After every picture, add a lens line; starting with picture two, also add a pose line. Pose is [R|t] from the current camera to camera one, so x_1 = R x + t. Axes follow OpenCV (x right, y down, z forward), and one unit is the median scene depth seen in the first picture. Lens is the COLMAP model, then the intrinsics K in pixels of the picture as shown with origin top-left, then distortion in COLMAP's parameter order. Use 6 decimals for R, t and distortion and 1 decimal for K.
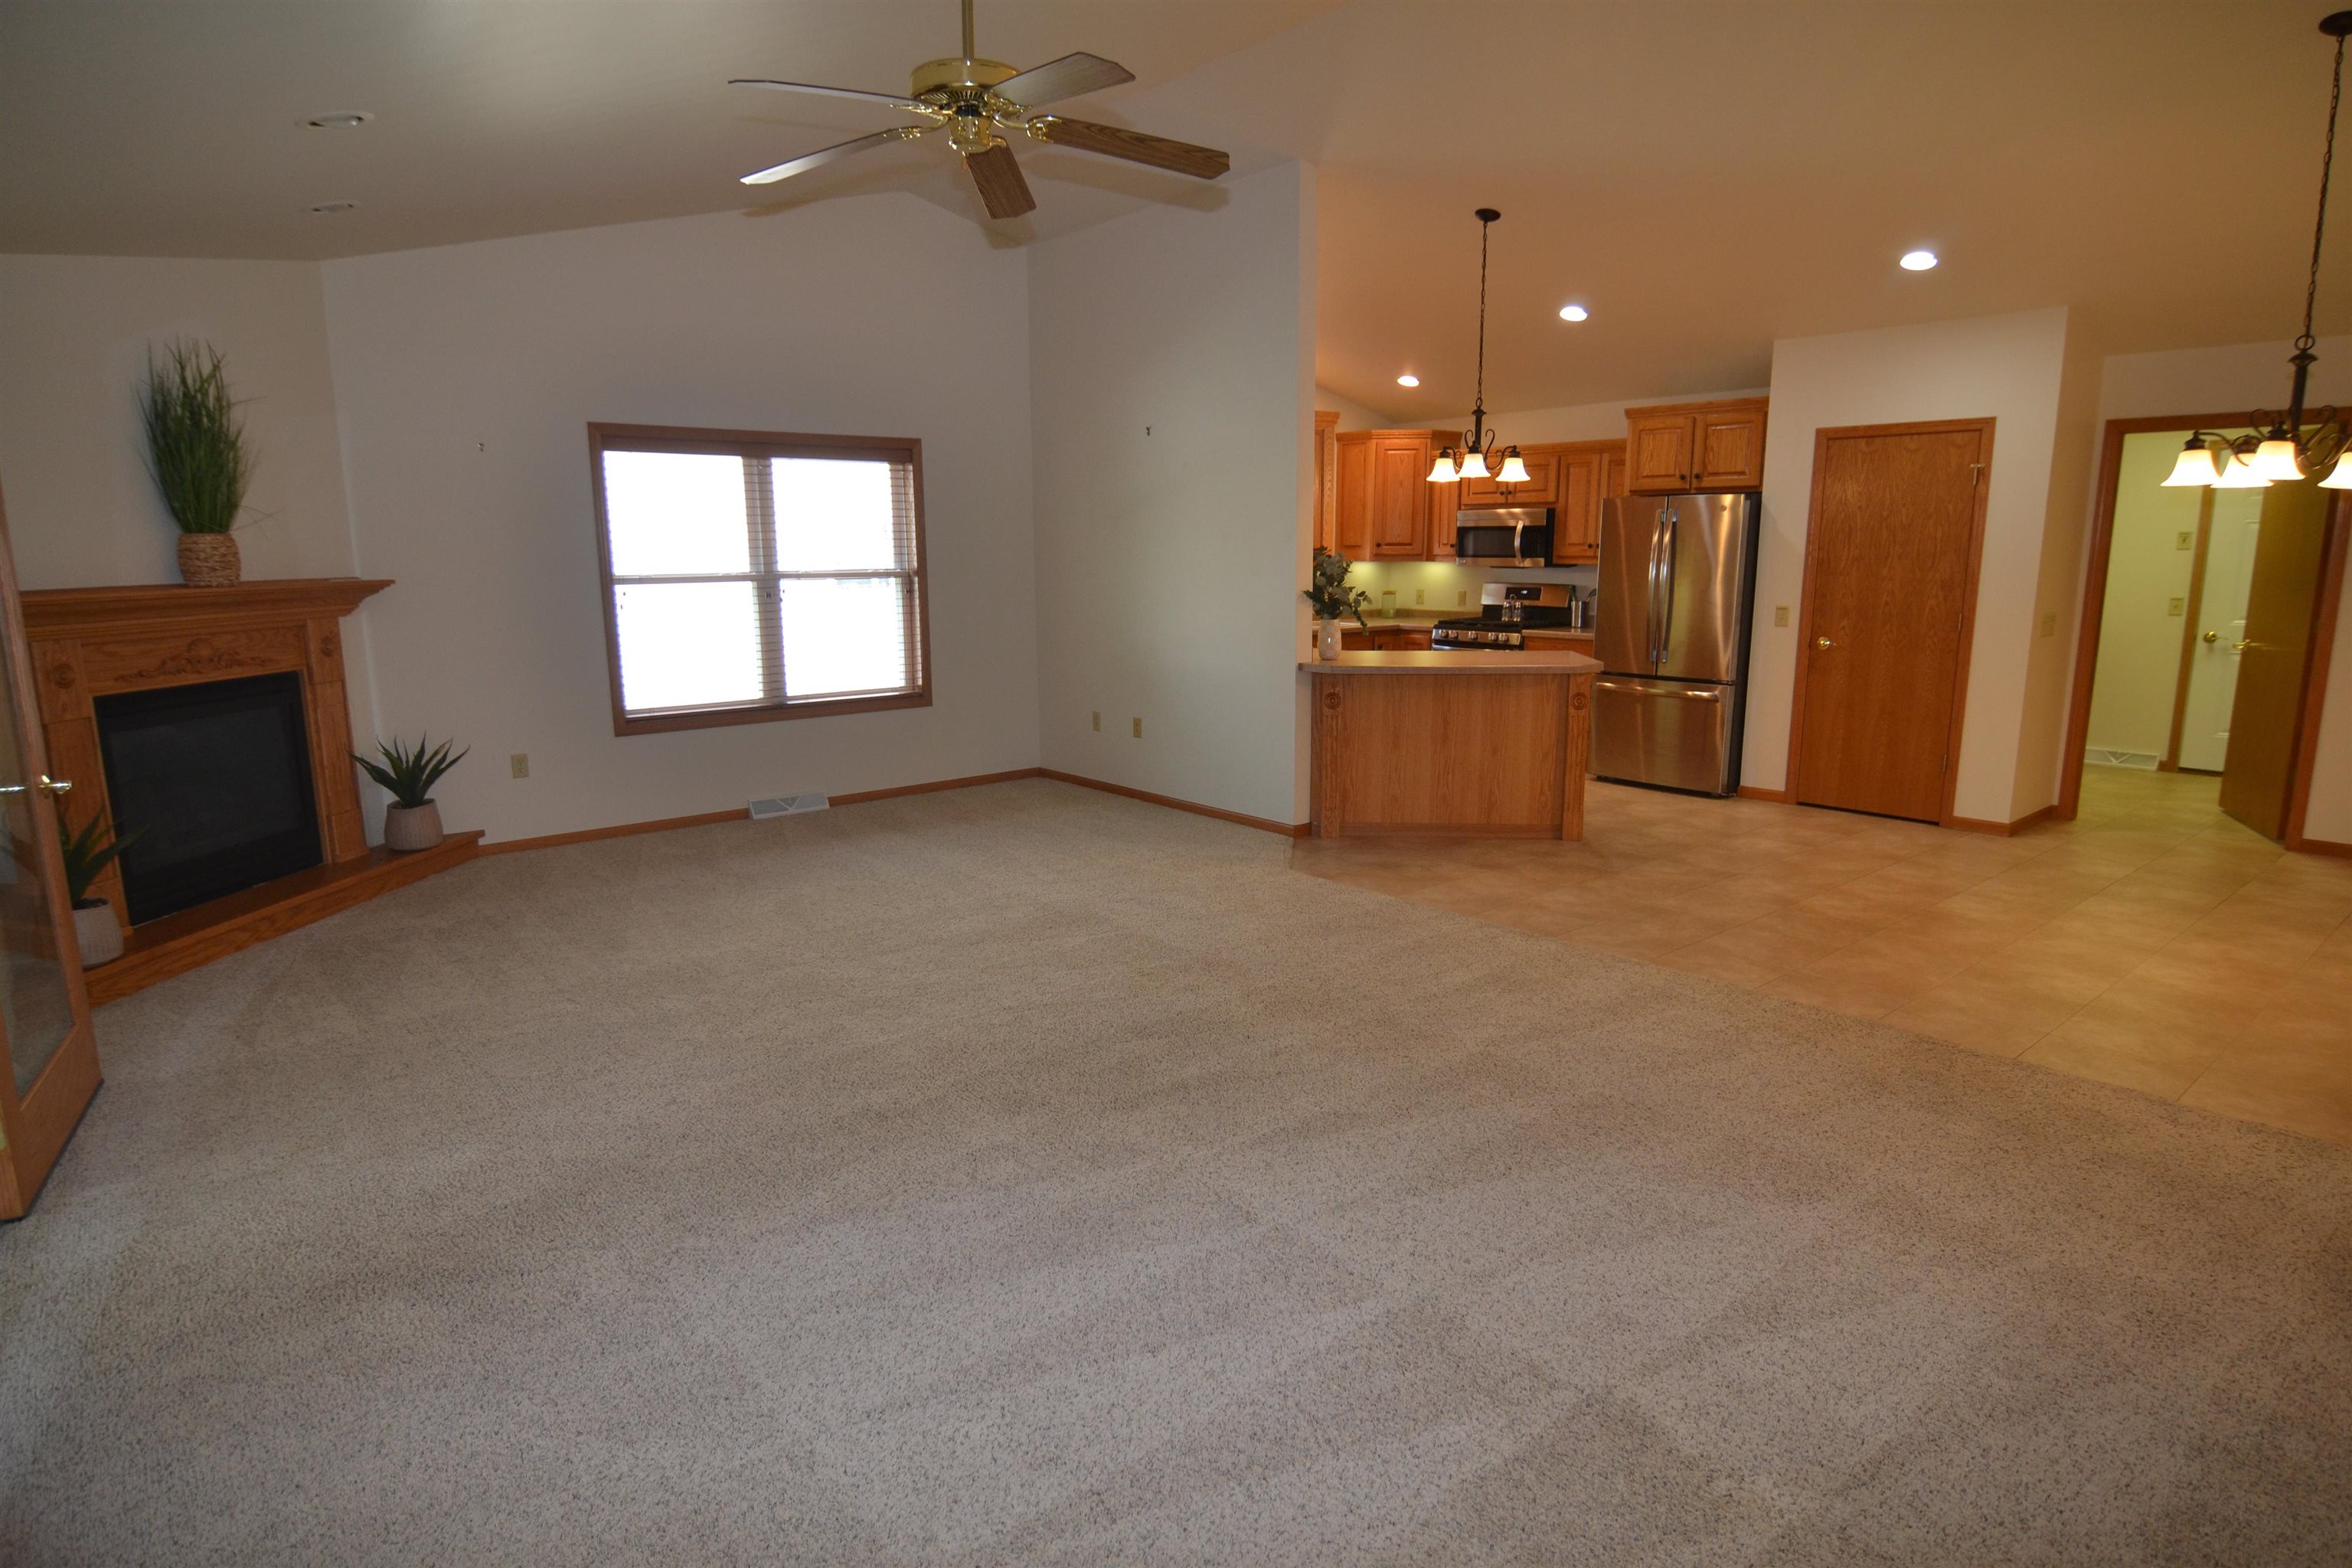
lens RADIAL K [[1275.2, 0, 1160.4], [0, 1275.2, 787.0], [0, 0, 1]] dist [-0.015201, -0.007621]
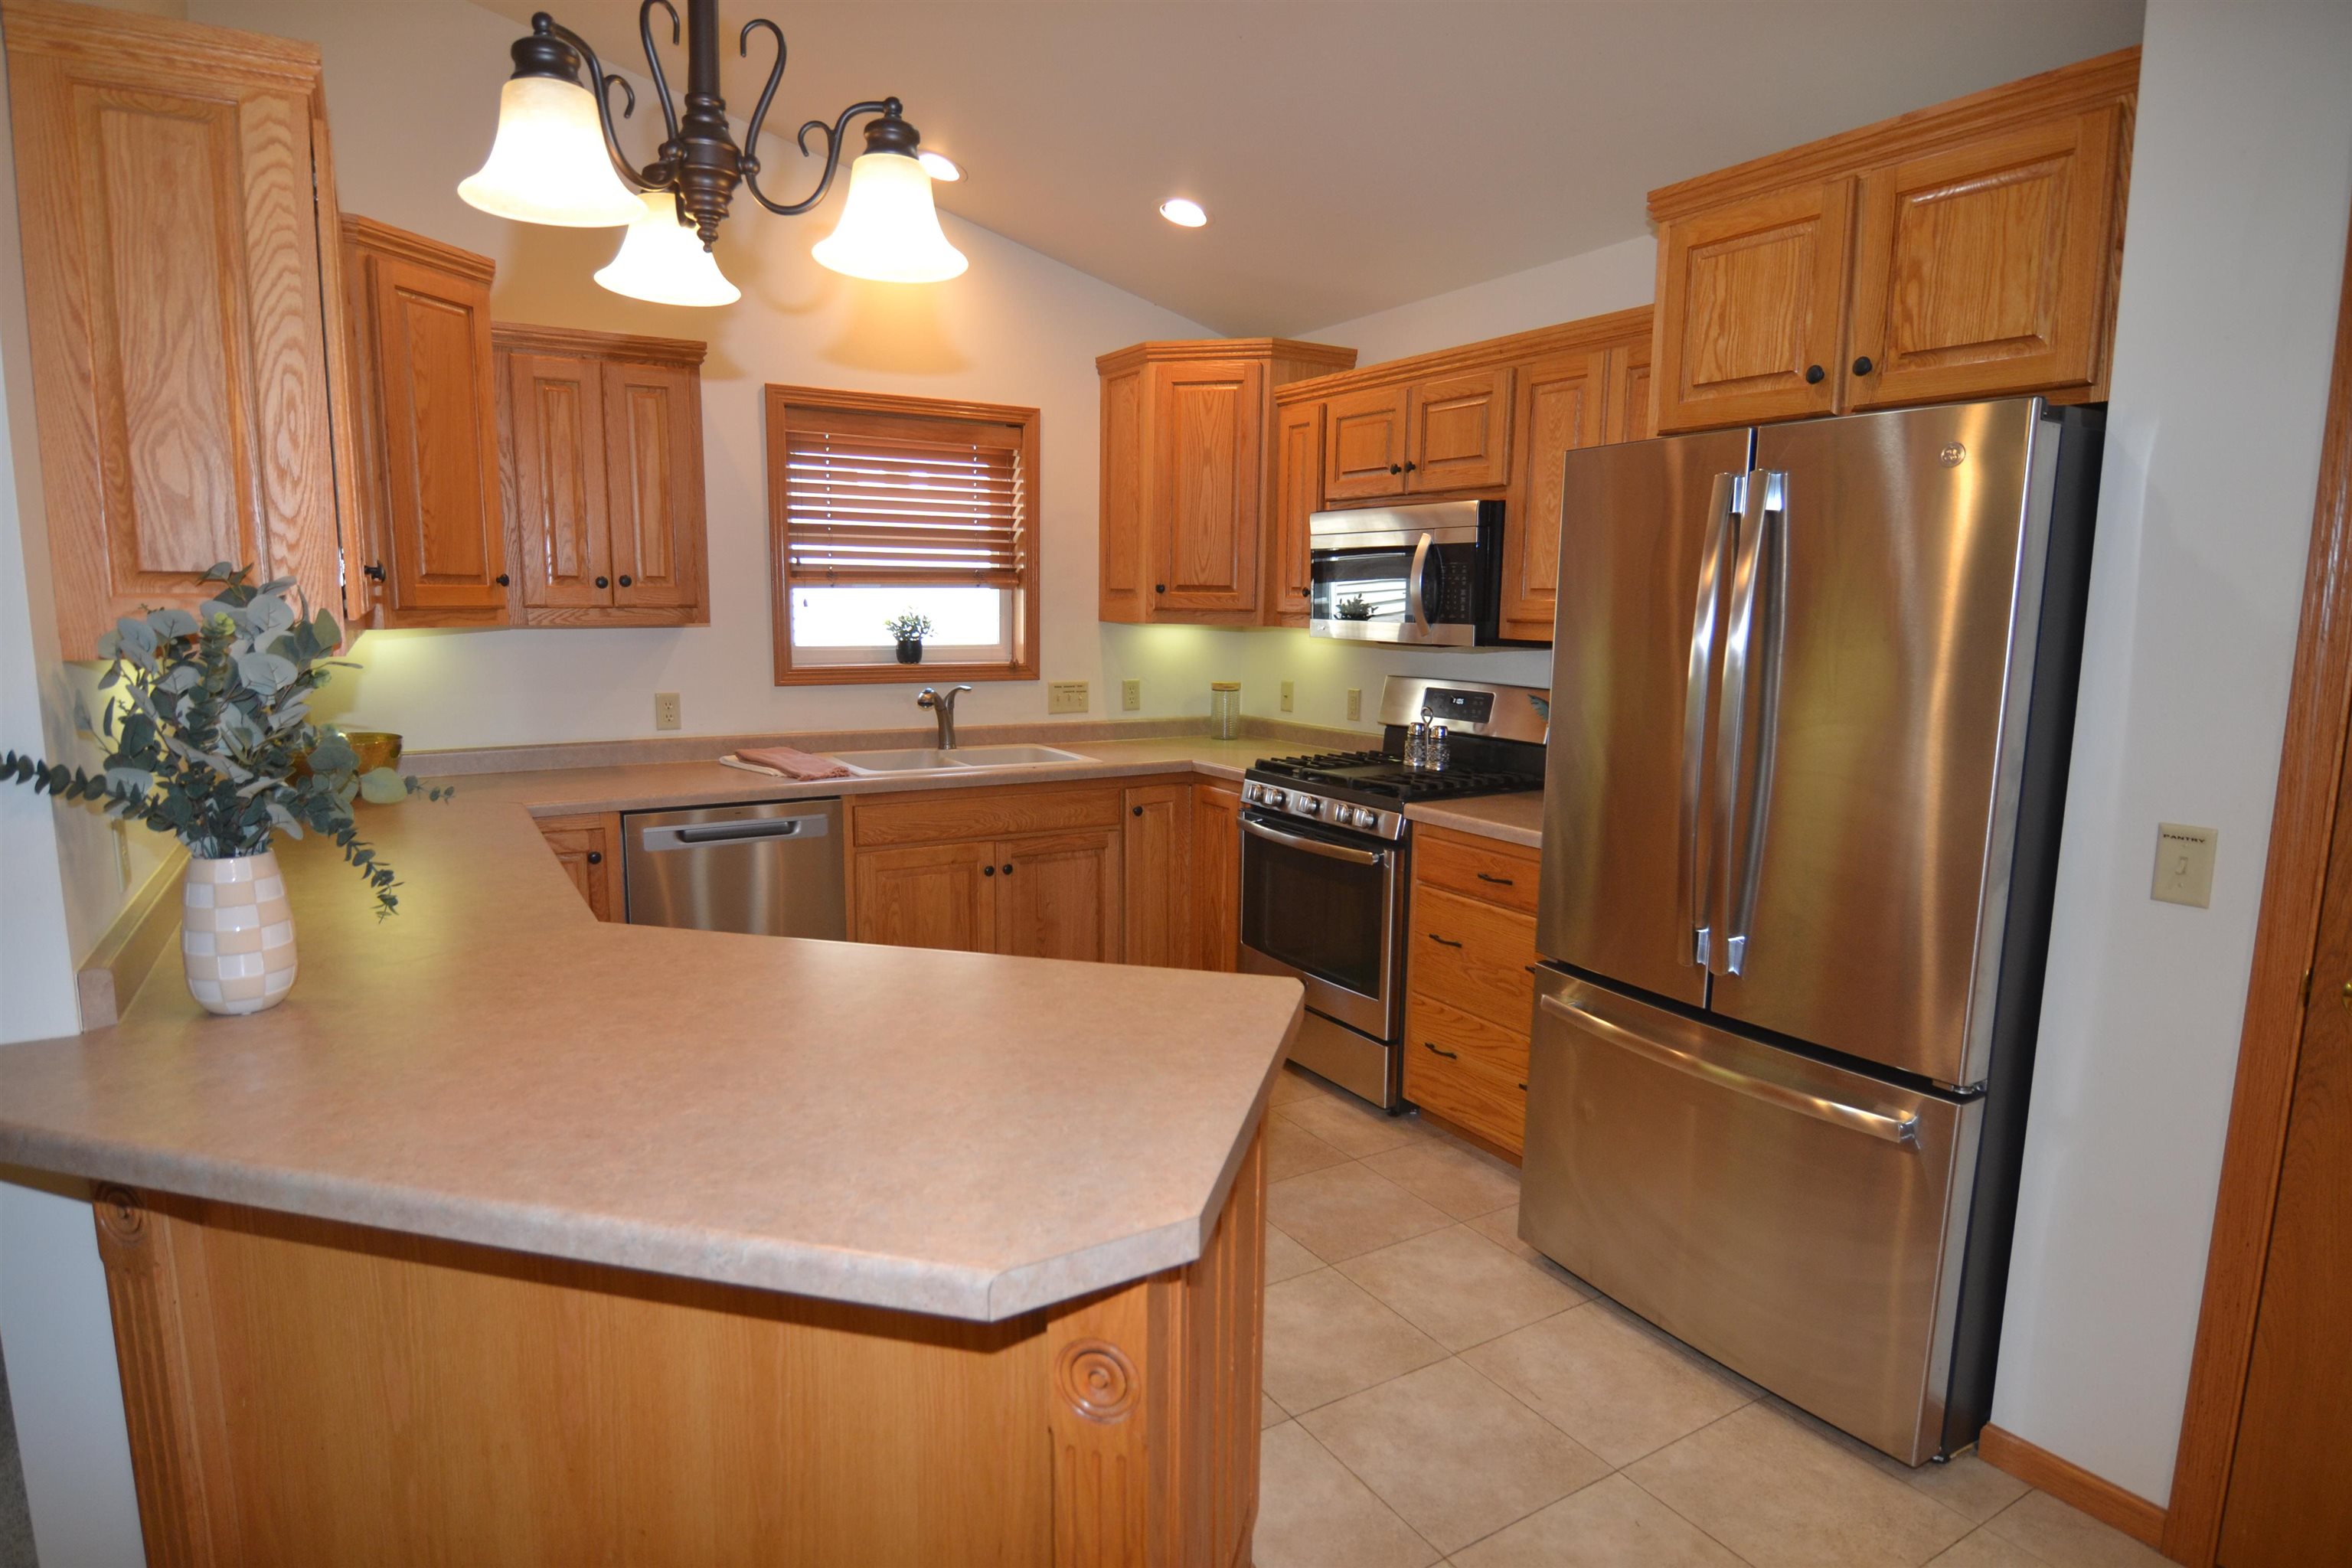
lens RADIAL K [[1275.2, 0, 1180.6], [0, 1275.2, 784.7], [0, 0, 1]] dist [-0.015201, -0.007621]
pose [[0.991068, 0.038177, -0.127778, 0.294190], [-0.043419, 0.998315, -0.038494, -0.123196], [0.126093, 0.043698, 0.991056, 0.664087]]
